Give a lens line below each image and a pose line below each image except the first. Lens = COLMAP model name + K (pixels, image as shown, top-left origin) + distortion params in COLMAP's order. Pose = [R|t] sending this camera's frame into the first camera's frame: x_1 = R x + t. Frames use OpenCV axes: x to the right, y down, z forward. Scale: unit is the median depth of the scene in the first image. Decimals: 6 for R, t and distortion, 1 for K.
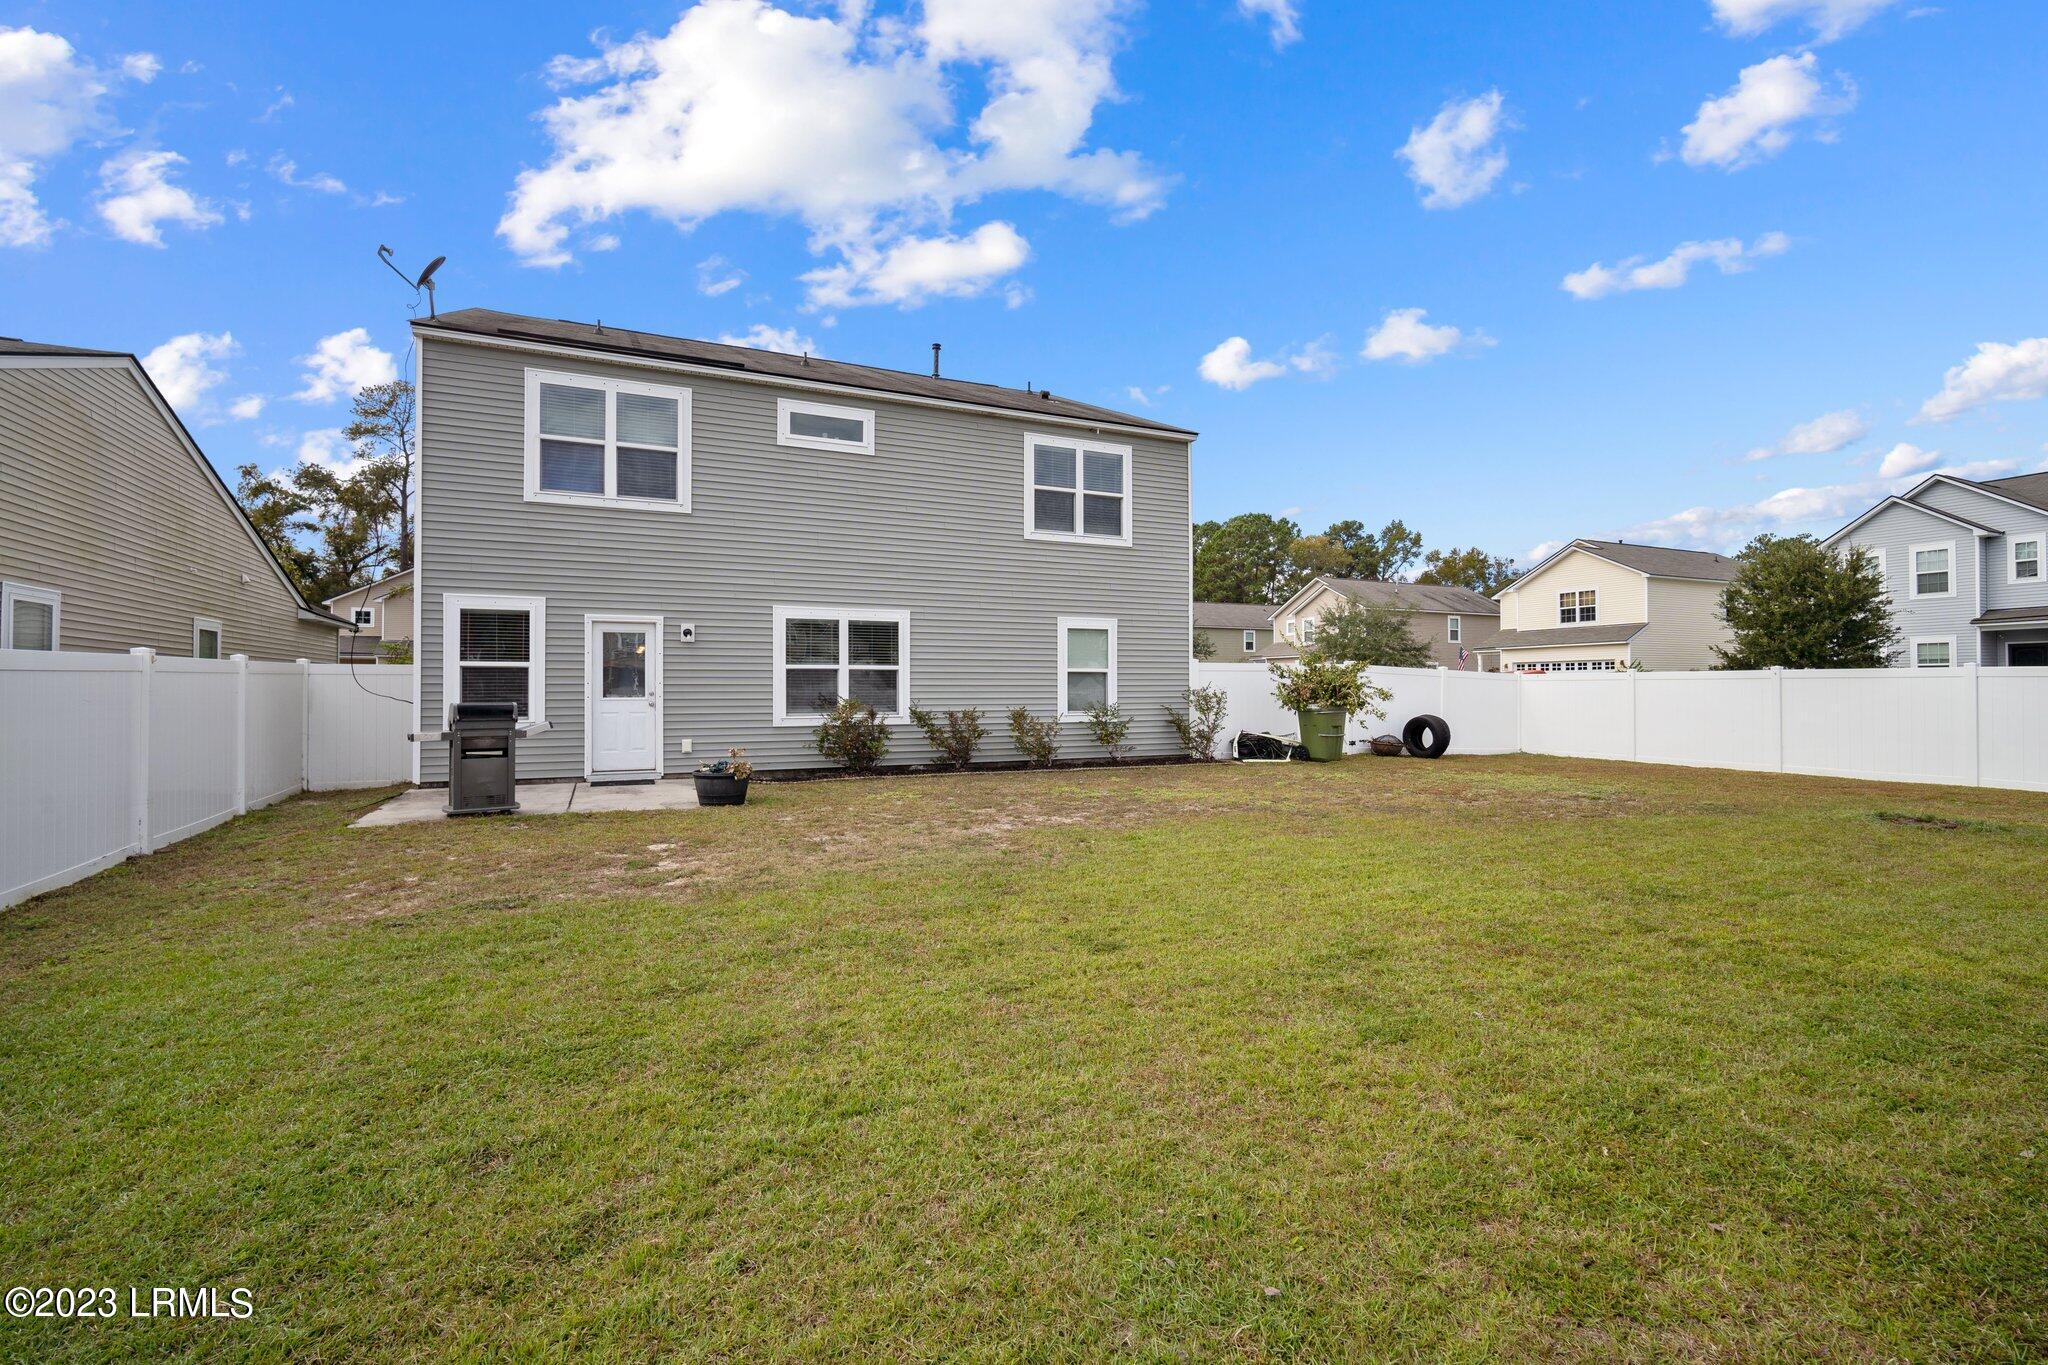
lens RADIAL K [[912.9, 0, 1024.0], [0, 912.9, 677.3], [0, 0, 1]] dist [-0.009114, 0.001545]
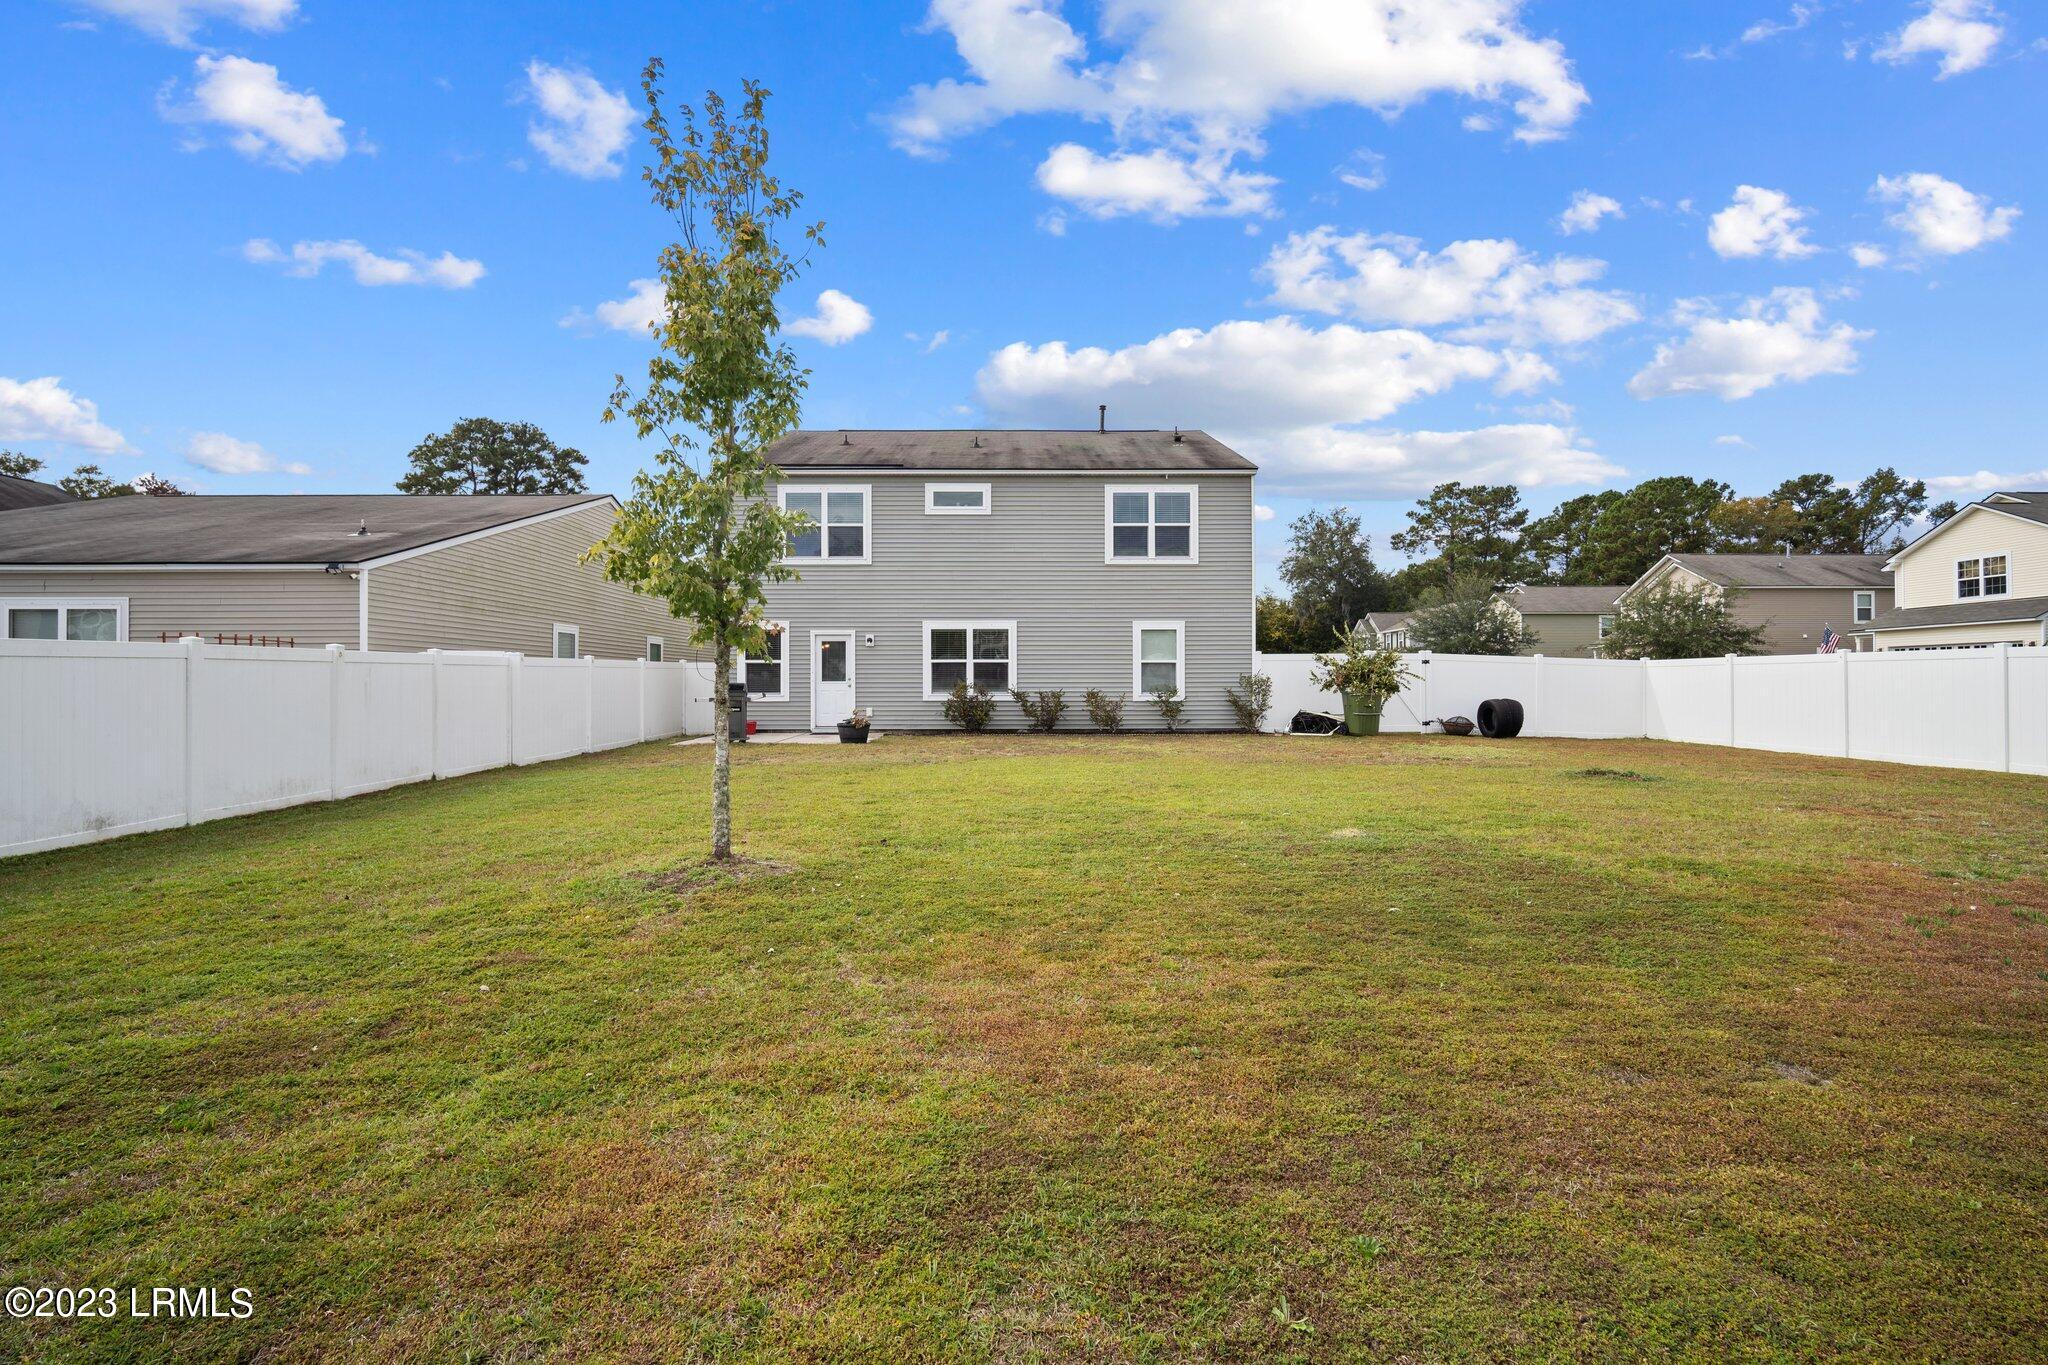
lens RADIAL K [[905.7, 0, 1019.7], [0, 905.7, 674.0], [0, 0, 1]] dist [-0.001458, 0.000305]
pose [[0.908763, -0.005484, -0.417276, 0.435119], [0.006650, 0.999977, 0.001342, 0.007374], [0.417259, -0.003995, 0.908779, -0.262260]]
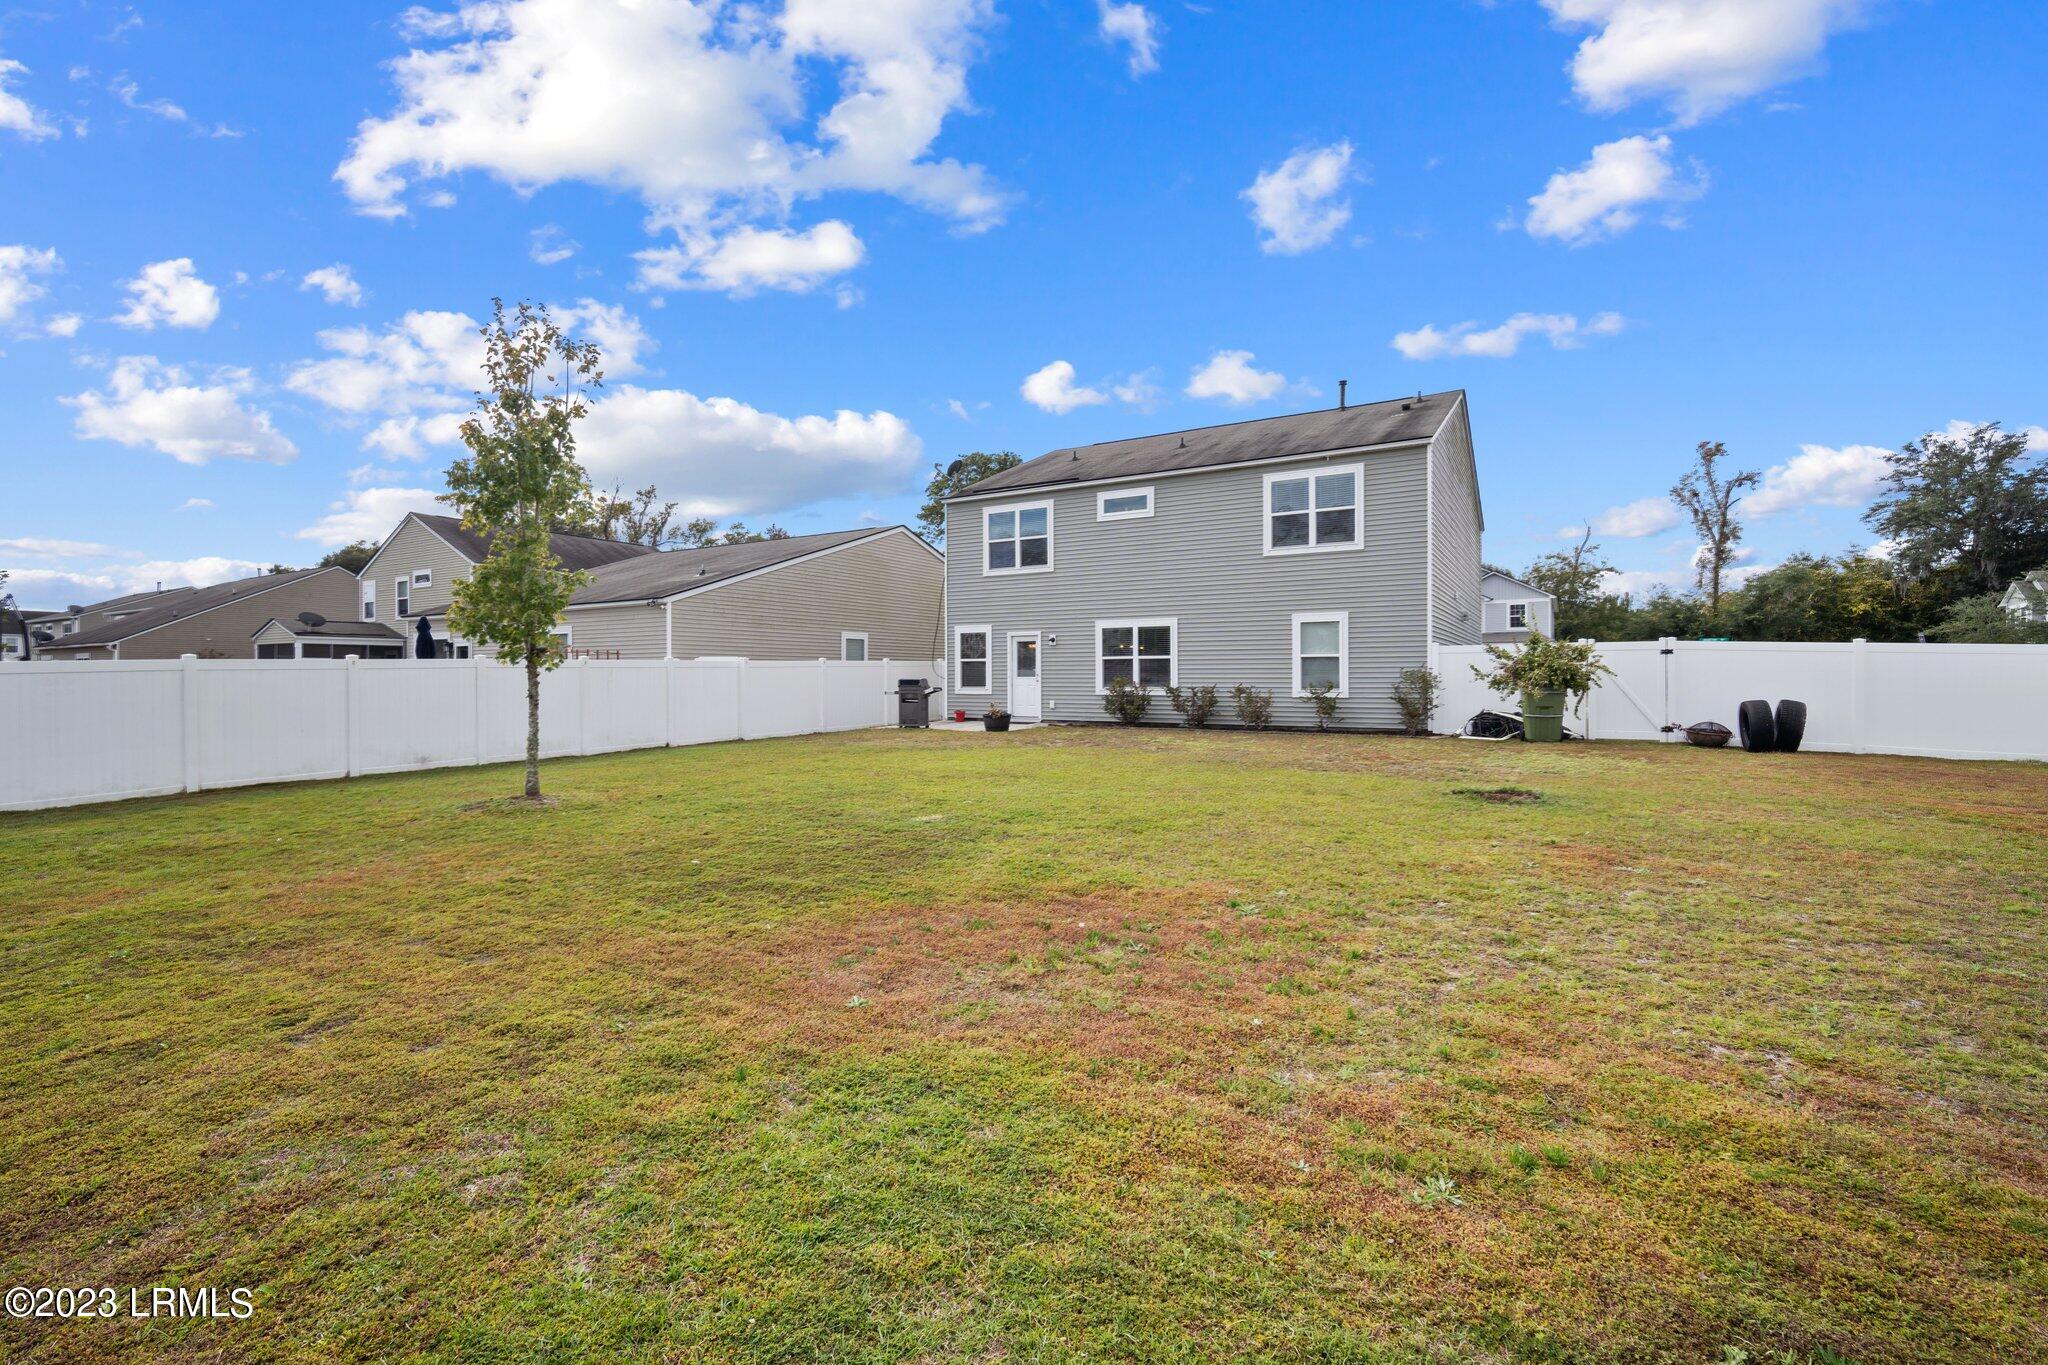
lens RADIAL K [[905.7, 0, 1019.7], [0, 905.7, 674.0], [0, 0, 1]] dist [-0.001458, 0.000305]
pose [[0.560334, -0.002677, -0.828263, 0.866540], [0.014498, 0.999873, 0.006576, 0.003305], [0.828140, -0.015693, 0.560301, -0.020432]]
